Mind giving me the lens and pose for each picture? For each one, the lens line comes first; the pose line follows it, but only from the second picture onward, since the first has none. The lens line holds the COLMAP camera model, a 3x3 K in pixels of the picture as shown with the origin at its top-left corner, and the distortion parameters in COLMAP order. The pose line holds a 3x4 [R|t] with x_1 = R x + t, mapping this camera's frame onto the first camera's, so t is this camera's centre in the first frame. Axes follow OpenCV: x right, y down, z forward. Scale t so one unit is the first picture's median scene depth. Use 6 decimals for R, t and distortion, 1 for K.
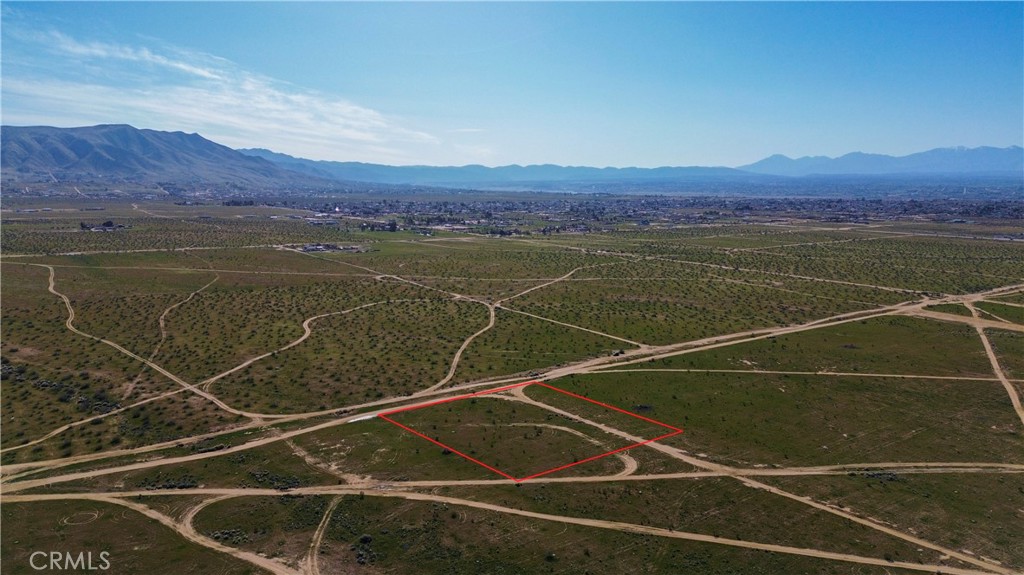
lens RADIAL K [[723.0, 0, 513.7], [0, 723.0, 292.8], [0, 0, 1]] dist [0.080425, -0.081967]
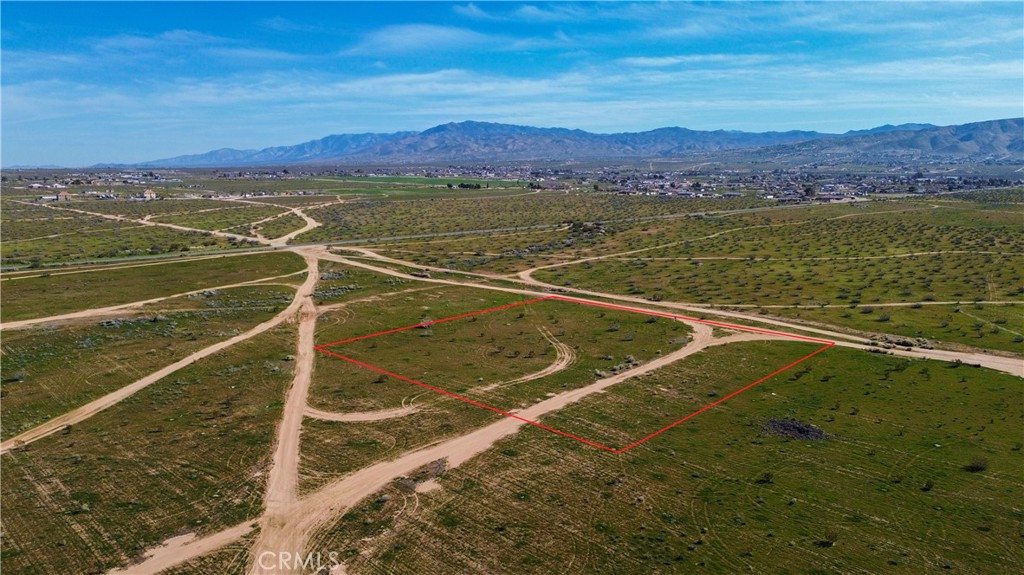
lens RADIAL K [[723.0, 0, 513.7], [0, 723.0, 292.8], [0, 0, 1]] dist [0.080425, -0.081967]
pose [[0.156440, 0.158201, -0.974935, 0.491572], [-0.157710, 0.978425, 0.133461, 0.075968], [0.975015, 0.132879, 0.178015, 0.836553]]
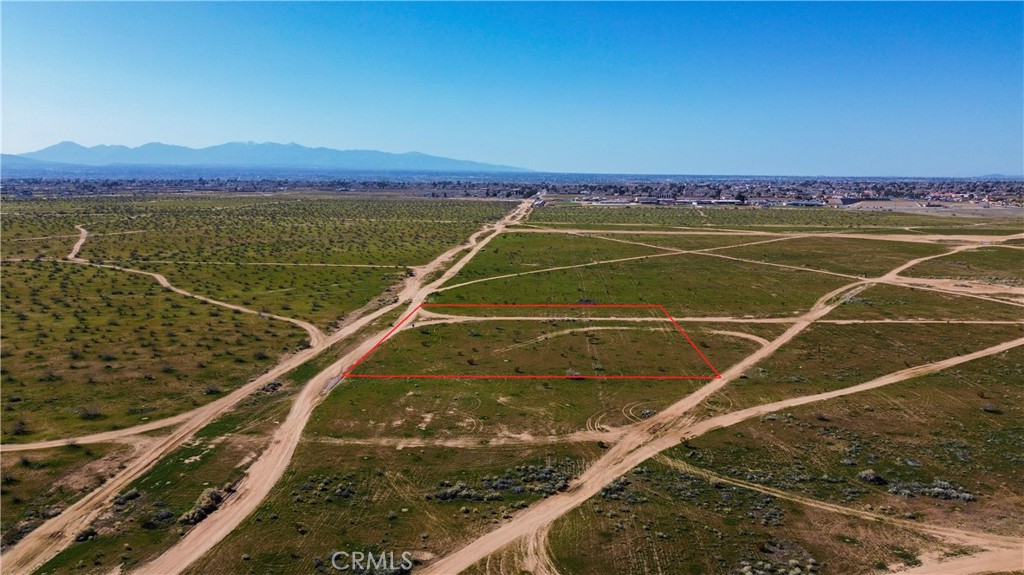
lens RADIAL K [[723.0, 0, 513.7], [0, 723.0, 292.8], [0, 0, 1]] dist [0.080425, -0.081967]
pose [[0.635465, -0.126821, 0.761643, -0.508192], [0.119011, 0.990719, 0.065670, 0.089002], [-0.762903, 0.048913, 0.644660, 0.560732]]
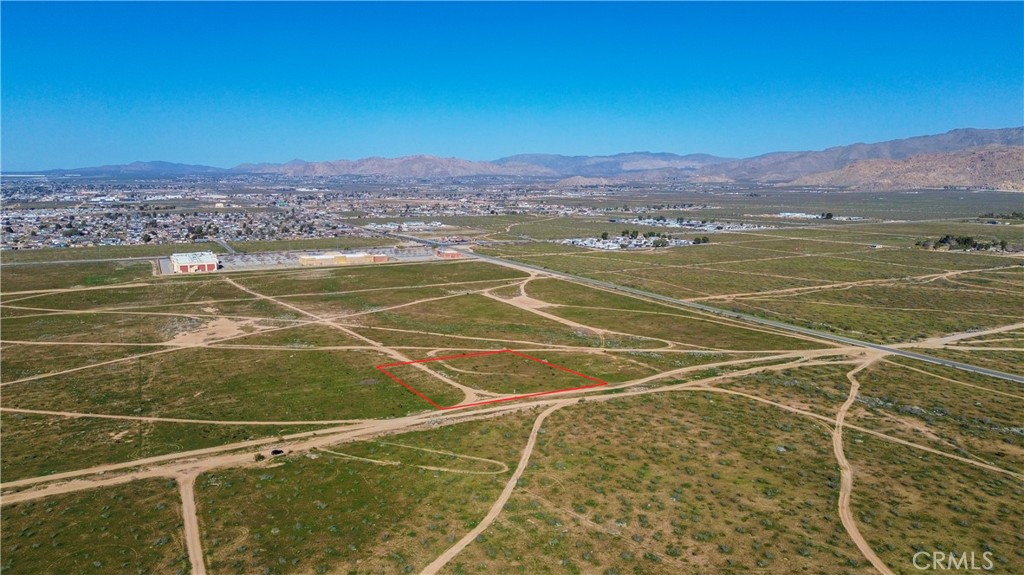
lens RADIAL K [[723.0, 0, 513.7], [0, 723.0, 292.8], [0, 0, 1]] dist [0.080425, -0.081967]
pose [[-0.990174, -0.028504, 0.136906, -0.199183], [0.016169, 0.949105, 0.314544, -0.331914], [-0.138904, 0.313667, -0.939318, 2.051022]]
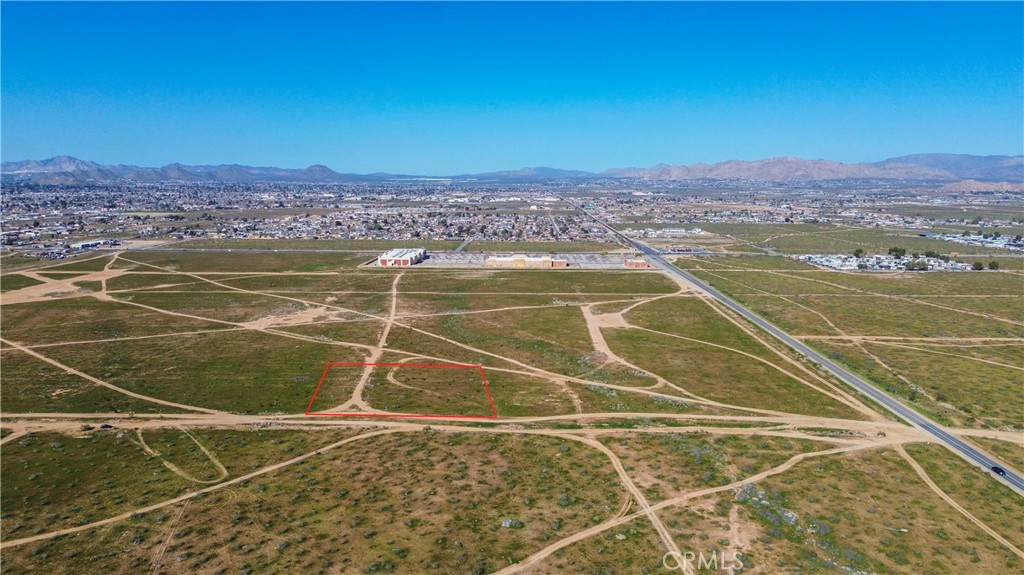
lens RADIAL K [[723.0, 0, 513.7], [0, 723.0, 292.8], [0, 0, 1]] dist [0.080425, -0.081967]
pose [[-0.805733, -0.104185, 0.583044, -0.800561], [0.083095, 0.954786, 0.285445, -0.291856], [-0.586421, 0.278441, -0.760645, 1.717157]]
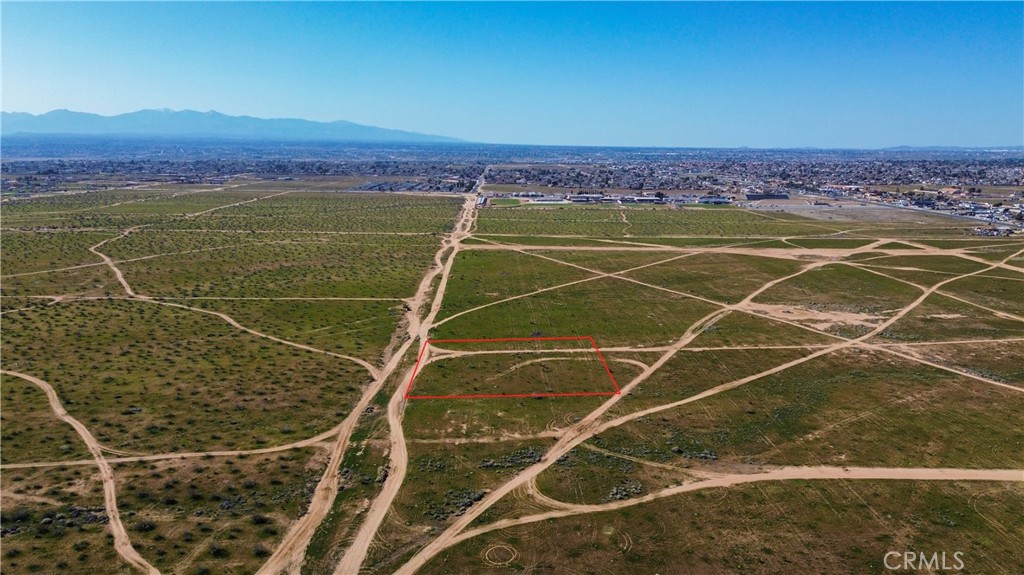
lens RADIAL K [[723.0, 0, 513.7], [0, 723.0, 292.8], [0, 0, 1]] dist [0.080425, -0.081967]
pose [[0.561577, -0.168026, 0.810185, -0.841932], [0.125372, 0.985138, 0.117408, -0.058734], [-0.817871, 0.035641, 0.574296, 0.349688]]
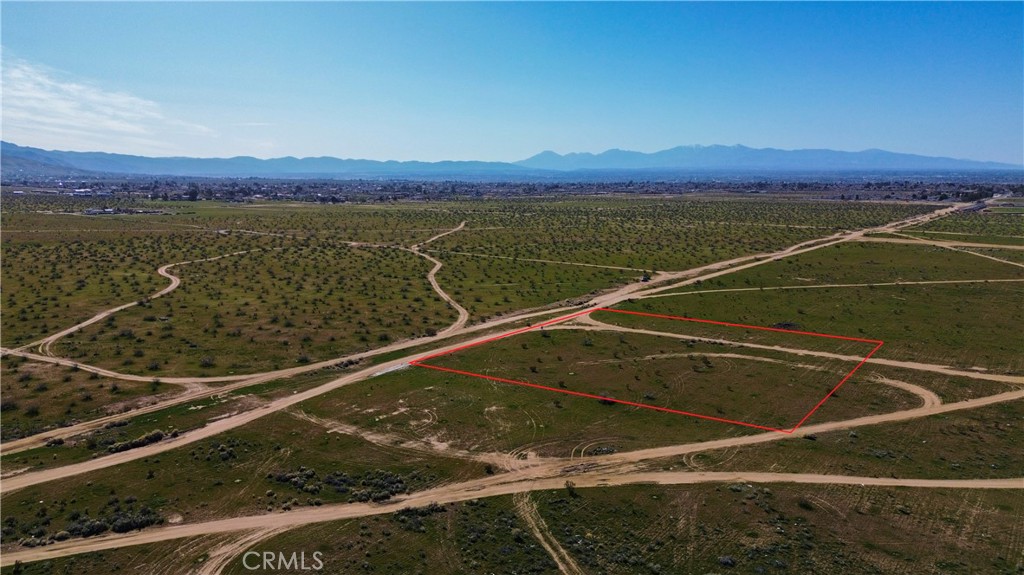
lens RADIAL K [[723.0, 0, 513.7], [0, 723.0, 292.8], [0, 0, 1]] dist [0.080425, -0.081967]
pose [[0.955929, -0.051054, 0.289124, -0.276105], [0.049286, 0.998695, 0.013395, 0.109484], [-0.289430, 0.001445, 0.957198, 0.428235]]
